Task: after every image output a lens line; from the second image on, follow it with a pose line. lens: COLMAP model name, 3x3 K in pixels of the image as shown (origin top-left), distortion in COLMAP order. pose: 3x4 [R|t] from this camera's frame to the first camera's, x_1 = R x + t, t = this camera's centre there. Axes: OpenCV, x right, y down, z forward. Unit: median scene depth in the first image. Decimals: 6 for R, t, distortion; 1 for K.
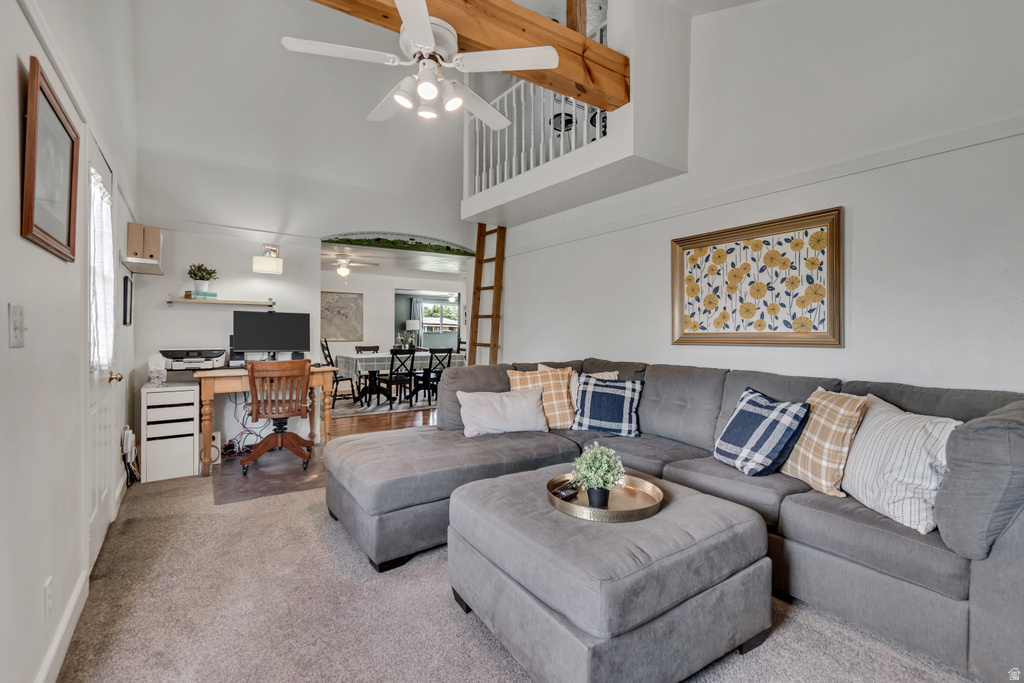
lens RADIAL K [[457.7, 0, 514.1], [0, 457.7, 333.9], [0, 0, 1]] dist [0.001402, -0.001448]
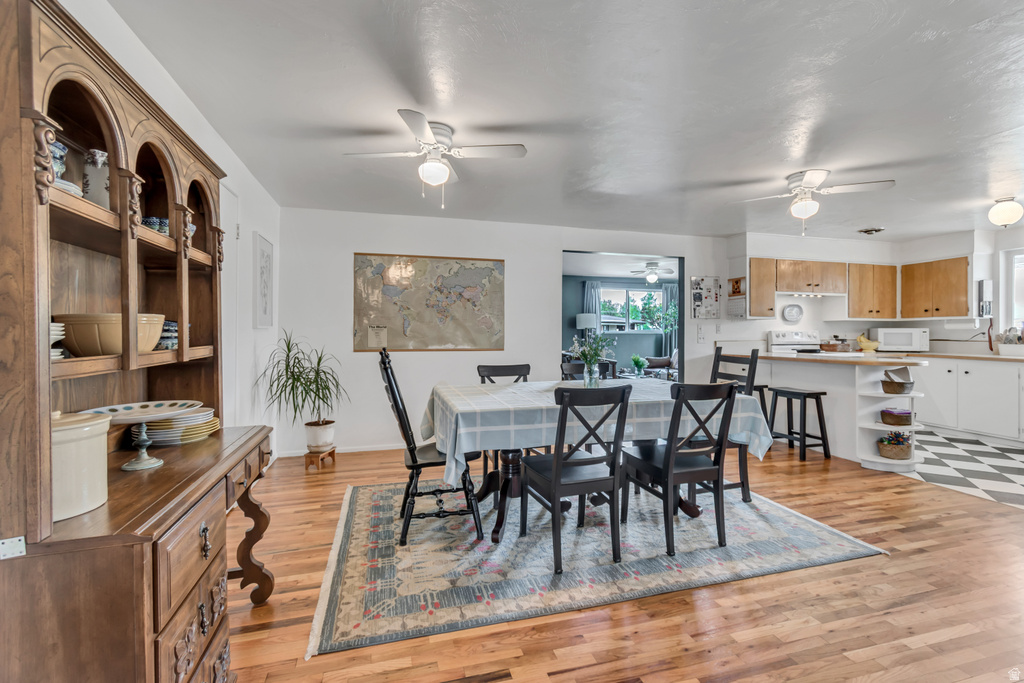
lens RADIAL K [[457.7, 0, 512.9], [0, 457.7, 330.5], [0, 0, 1]] dist [0.001402, -0.001448]
pose [[0.938652, -0.002359, -0.344856, -0.148345], [0.000361, 0.999983, -0.005858, -0.003365], [0.344864, 0.005375, 0.938637, 0.544487]]
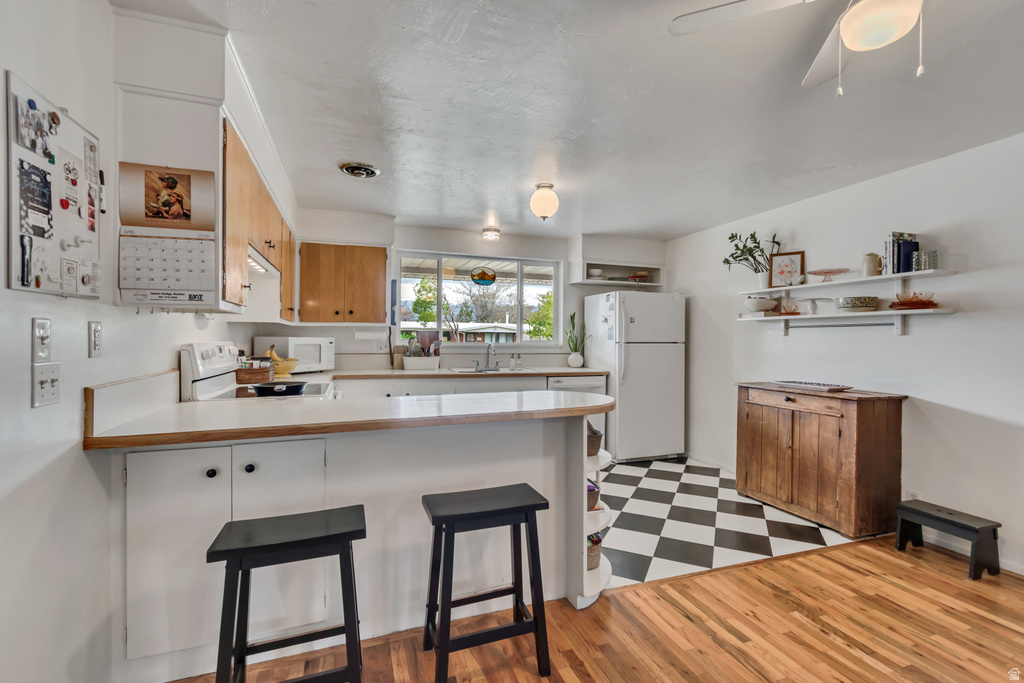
lens RADIAL K [[457.7, 0, 509.3], [0, 457.7, 339.1], [0, 0, 1]] dist [0.001402, -0.001448]
pose [[0.284005, -0.001653, 0.958821, -0.216050], [-0.002248, 0.999995, 0.002390, -0.010049], [-0.958820, -0.002834, 0.284000, 1.058923]]
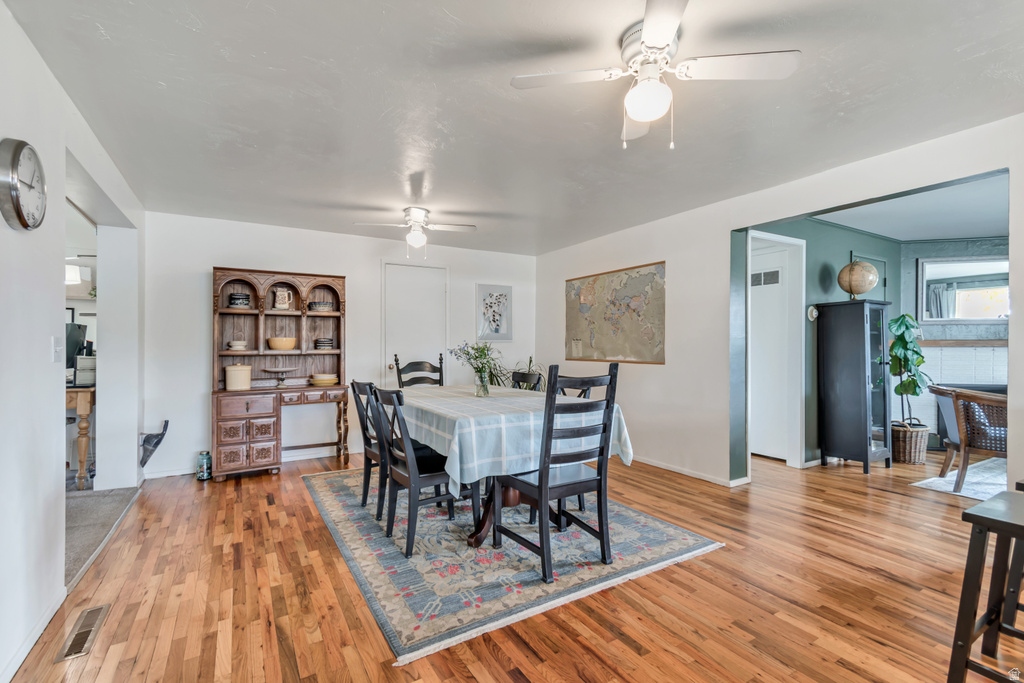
lens RADIAL K [[457.7, 0, 513.7], [0, 457.7, 347.1], [0, 0, 1]] dist [0.001402, -0.001448]
pose [[-0.076557, -0.000533, -0.997065, 0.152172], [-0.003335, 0.999994, -0.000278, -0.000109], [0.997060, 0.003304, -0.076558, 0.945224]]
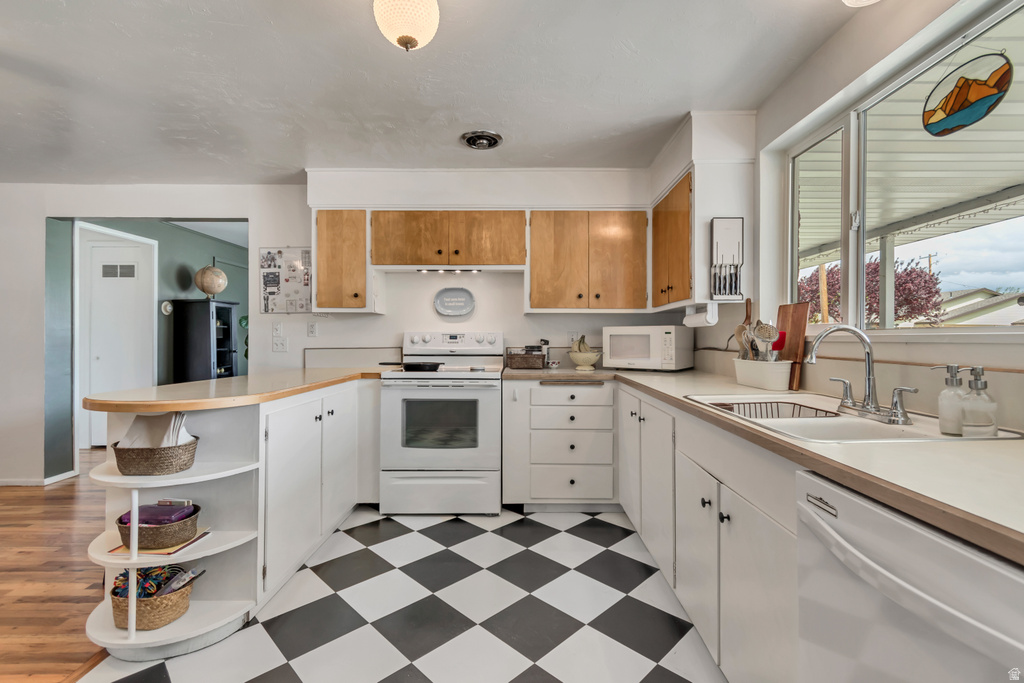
lens RADIAL K [[457.7, 0, 507.6], [0, 457.7, 336.6], [0, 0, 1]] dist [0.001402, -0.001448]
pose [[0.811171, -0.004587, -0.584791, 0.282684], [0.000884, 0.999978, -0.006617, 0.000180], [0.584808, 0.004851, 0.811157, 1.022660]]
